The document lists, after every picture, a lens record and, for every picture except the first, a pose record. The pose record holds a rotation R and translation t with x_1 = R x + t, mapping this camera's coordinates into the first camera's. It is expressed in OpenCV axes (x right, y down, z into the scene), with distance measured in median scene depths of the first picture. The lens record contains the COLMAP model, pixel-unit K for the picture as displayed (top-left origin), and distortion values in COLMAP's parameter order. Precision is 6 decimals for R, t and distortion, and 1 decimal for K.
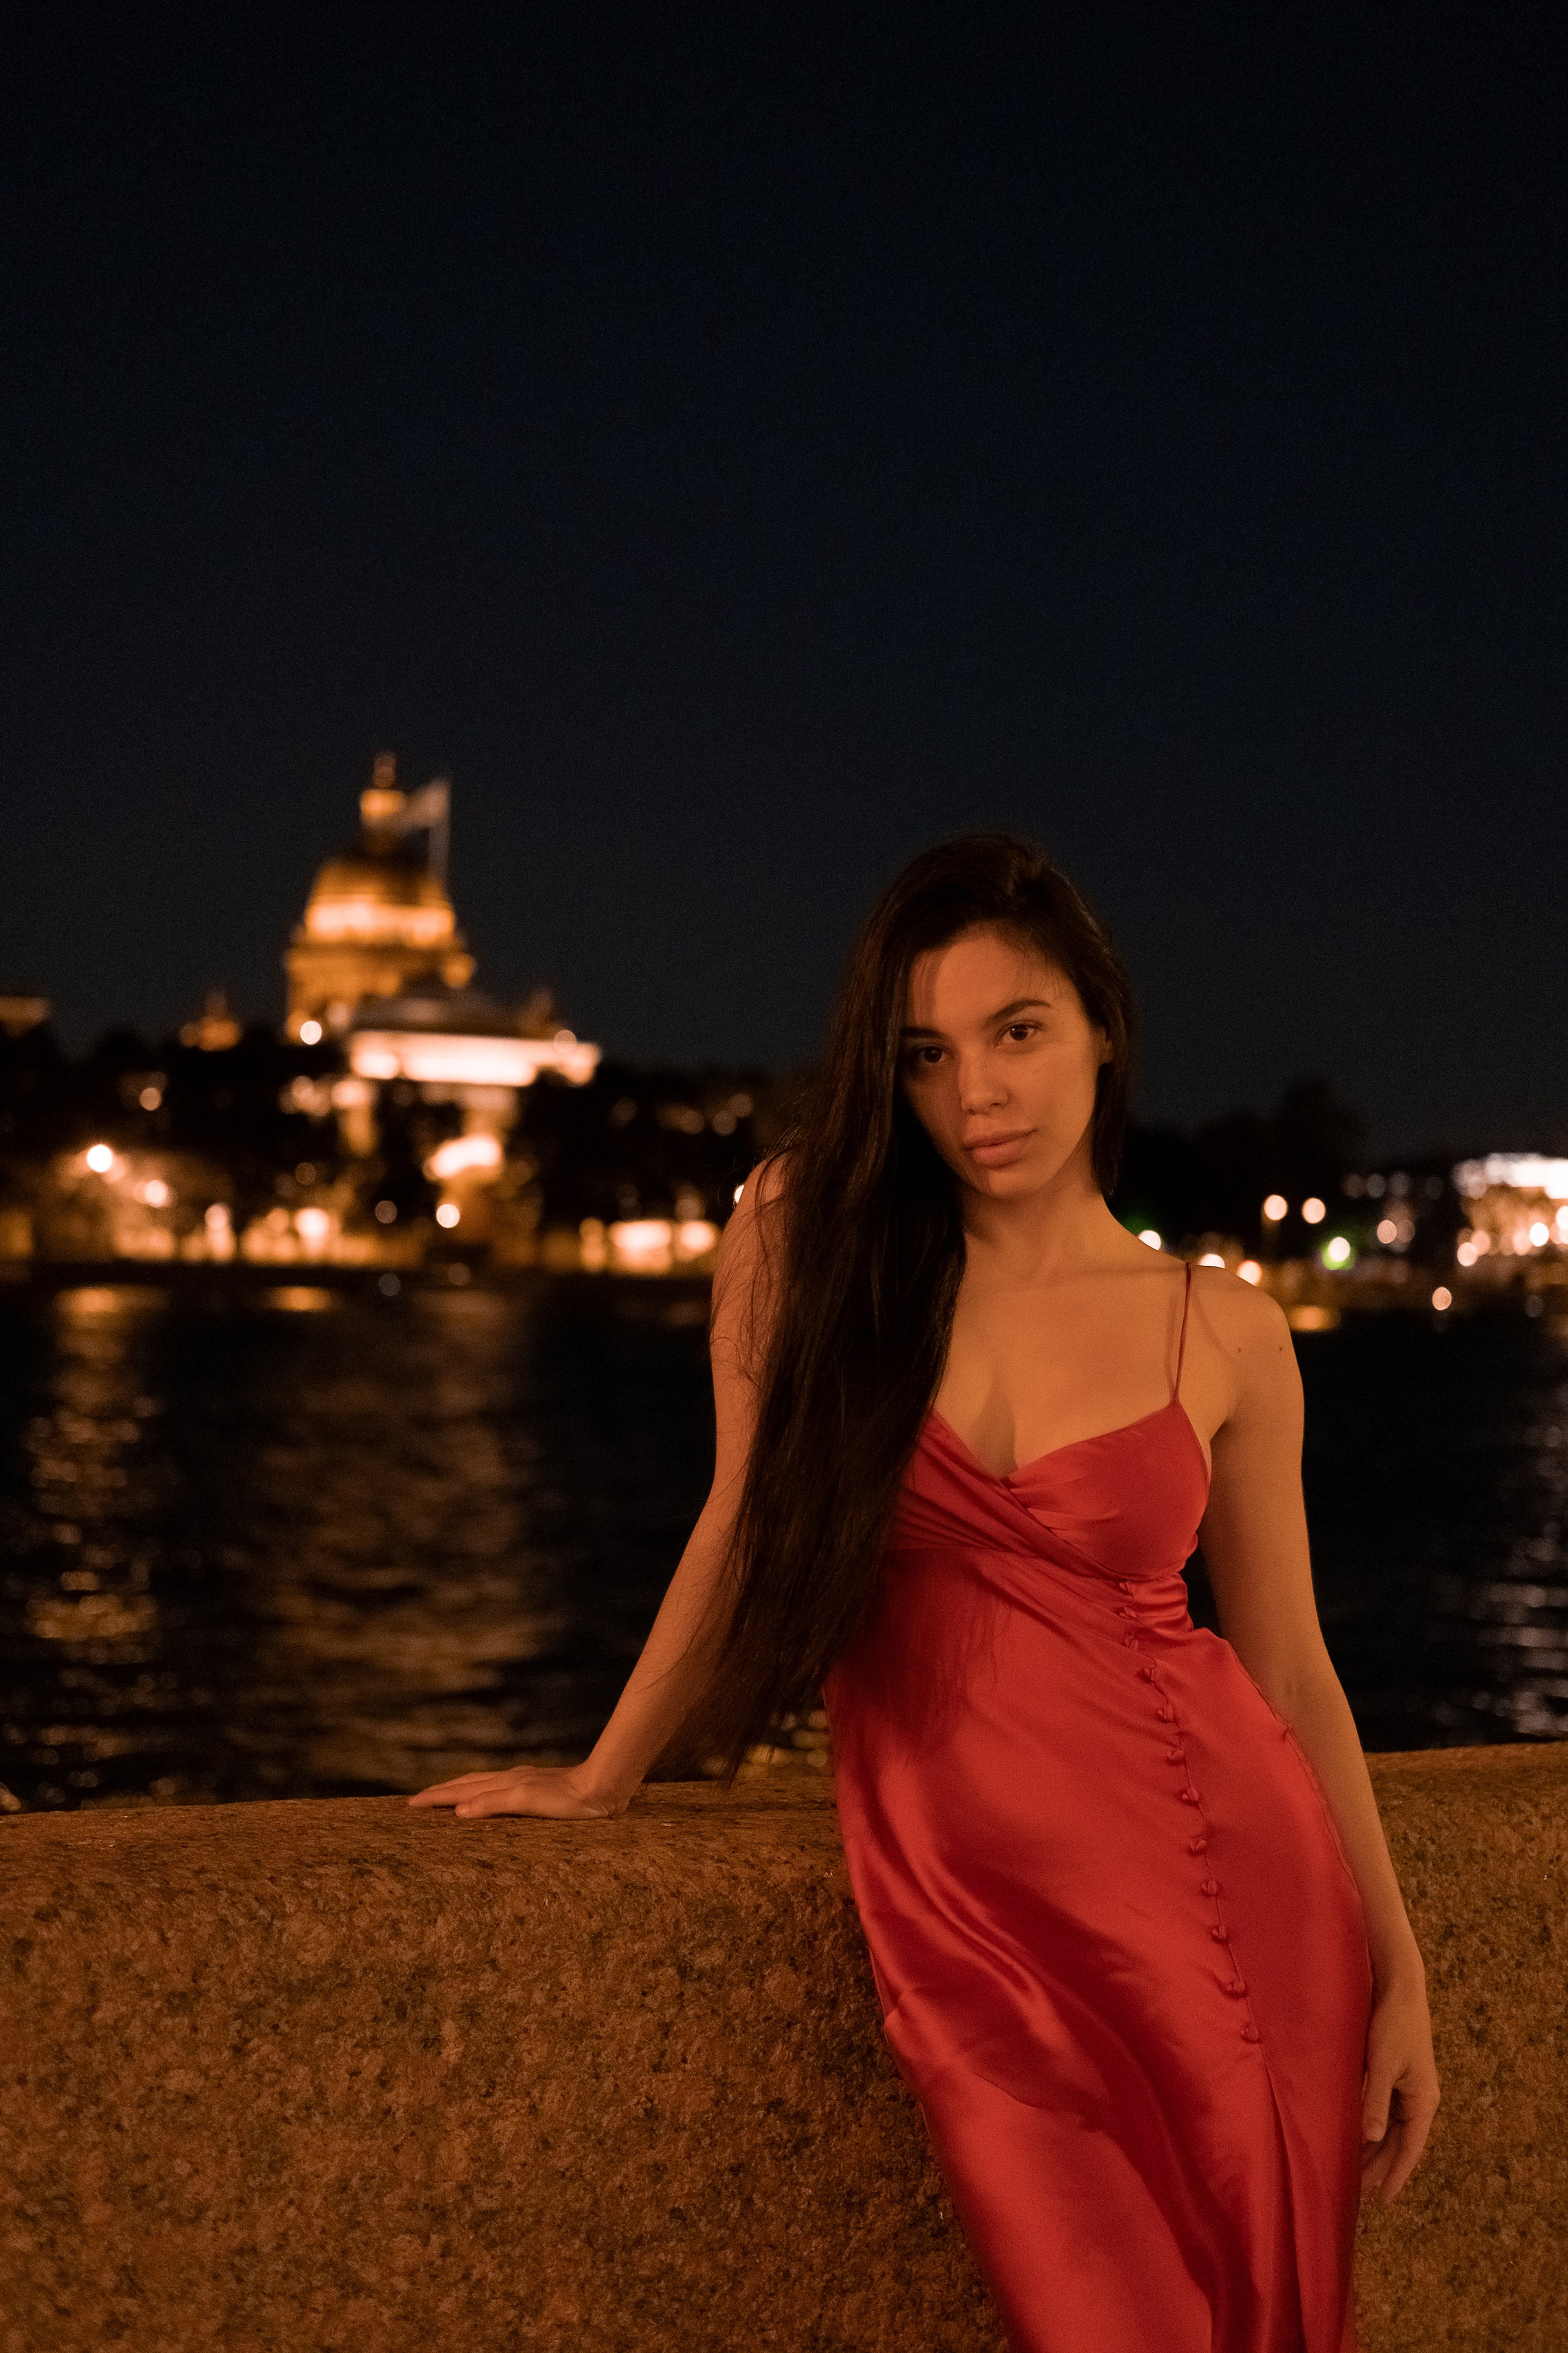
lens RADIAL K [[3712.7, 0, 784.0], [0, 3712.7, 1176.5], [0, 0, 1]] dist [-0.020011, 0.090659]
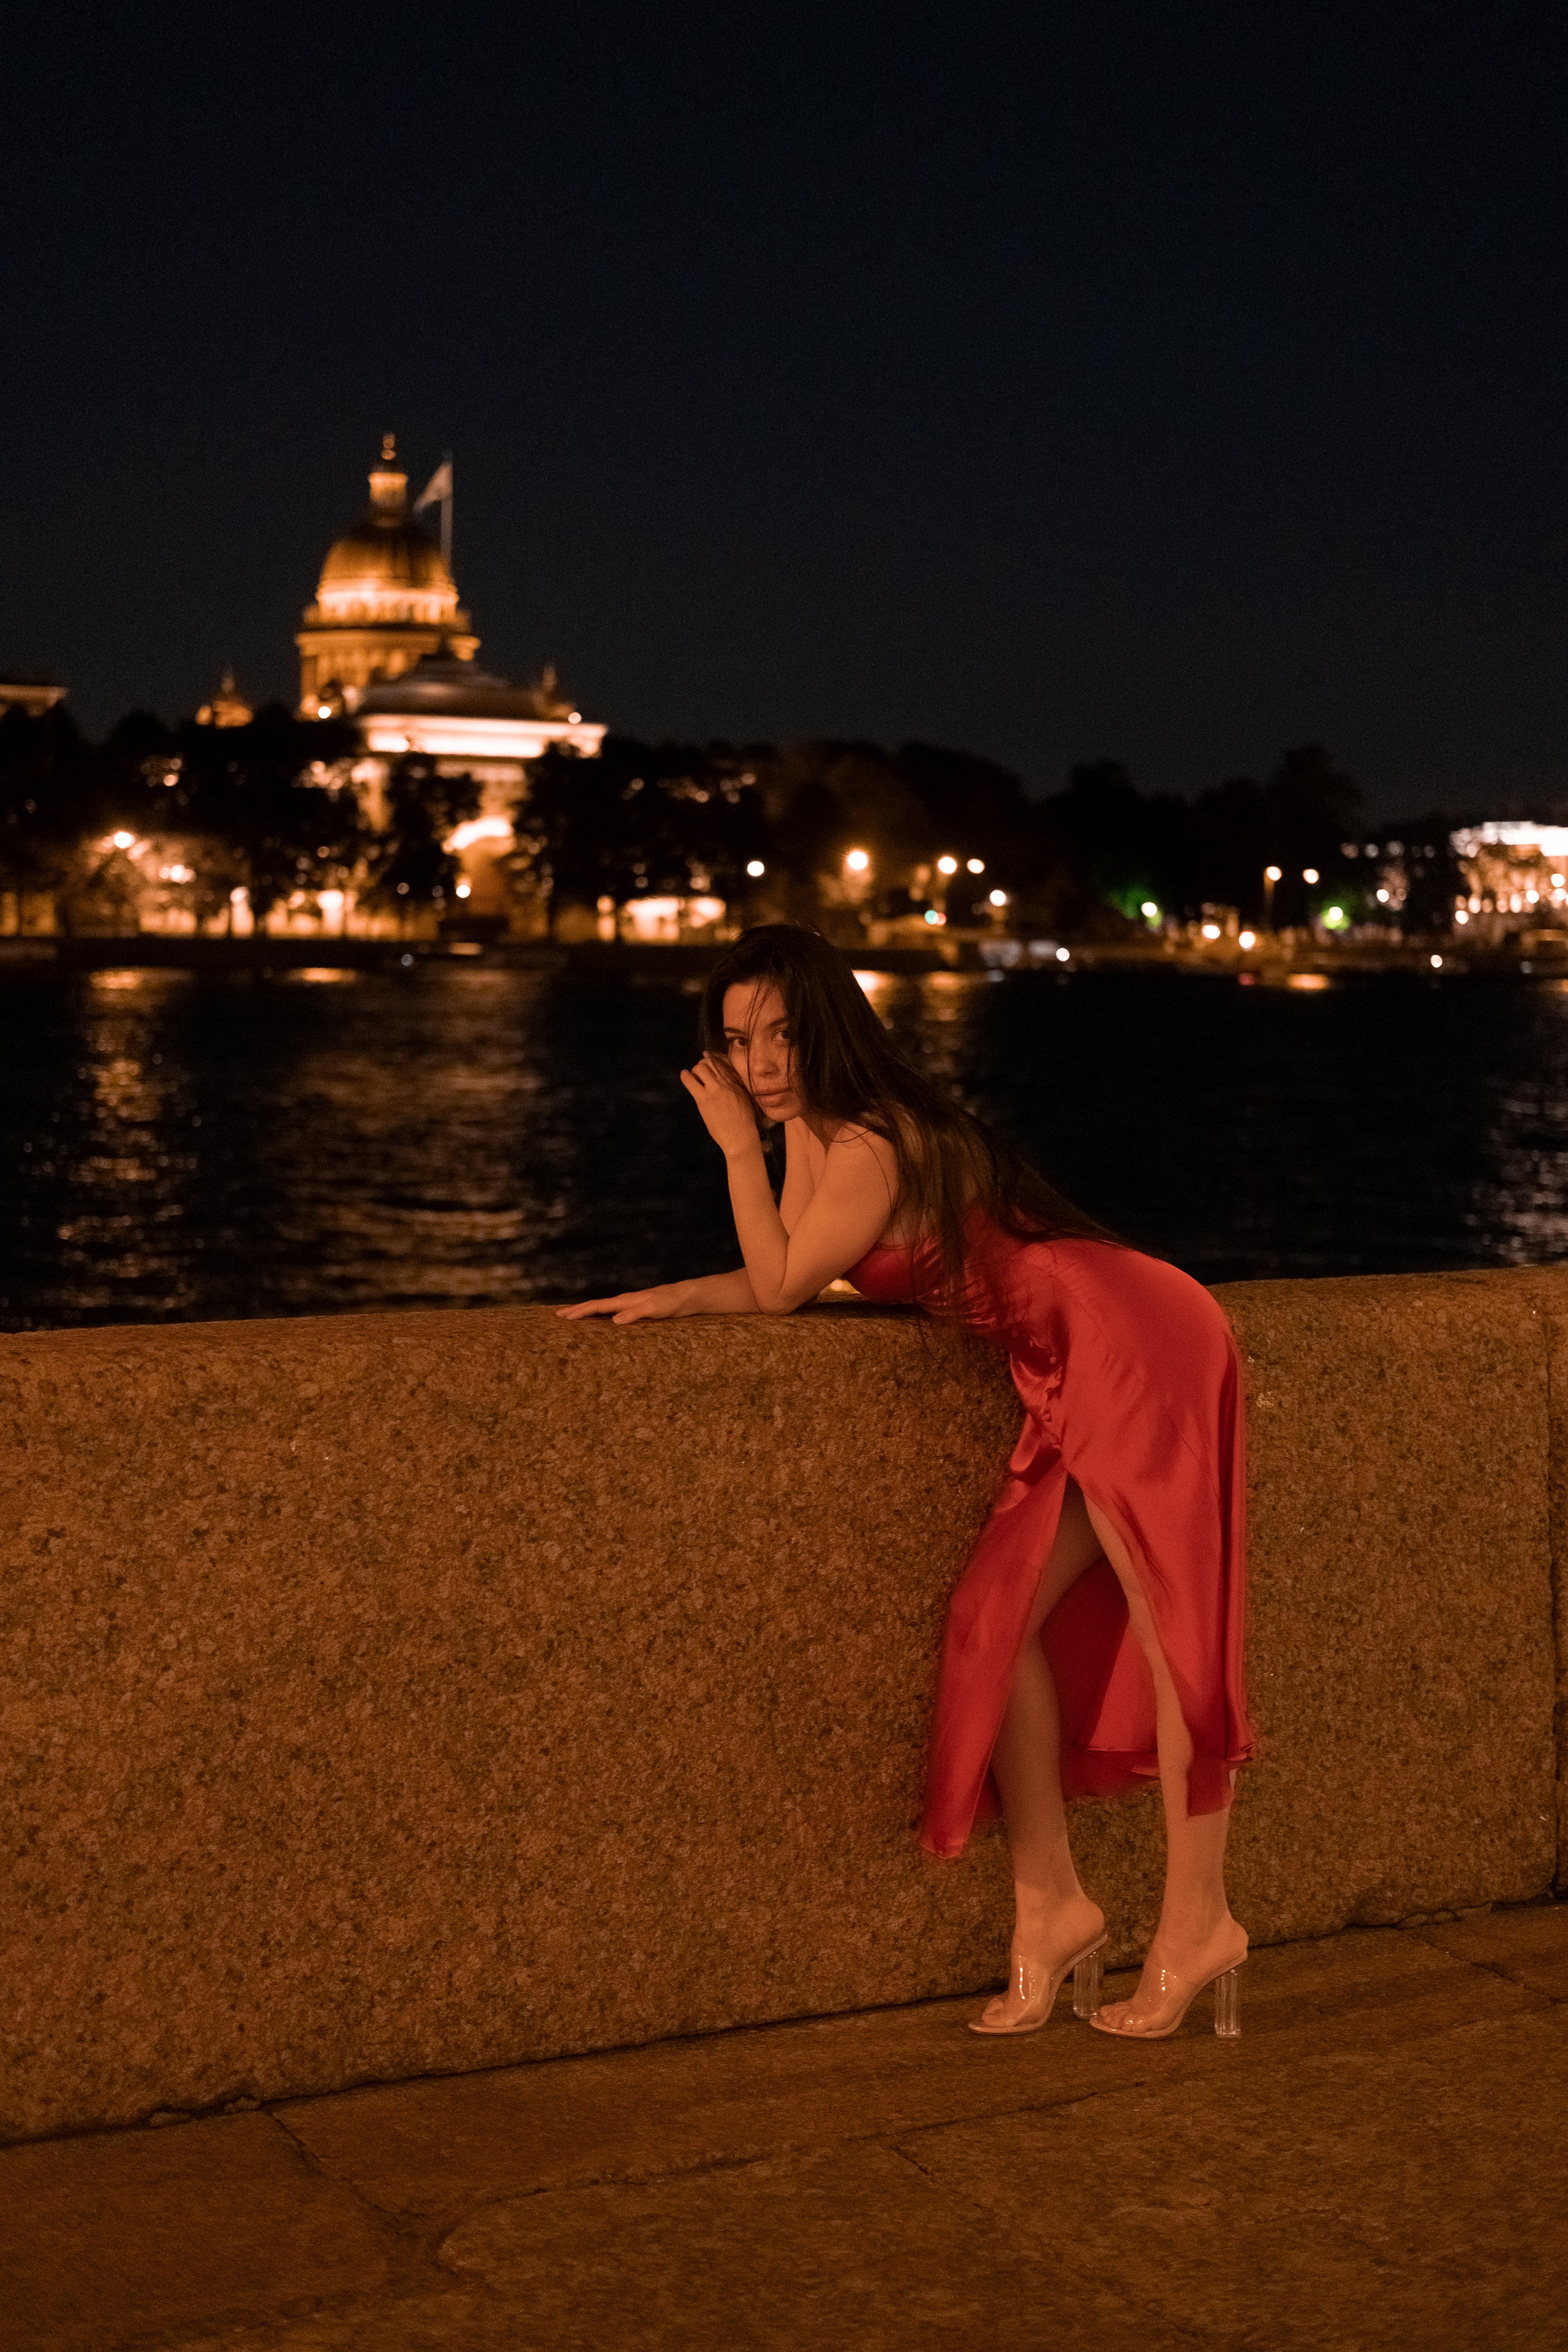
lens RADIAL K [[3711.5, 0, 784.0], [0, 3711.5, 1176.0], [0, 0, 1]] dist [-0.020011, 0.090659]
pose [[0.999923, -0.012339, -0.000895, -0.080570], [0.012369, 0.995932, 0.089260, -0.051600], [-0.000210, -0.089264, 0.996008, -0.811669]]
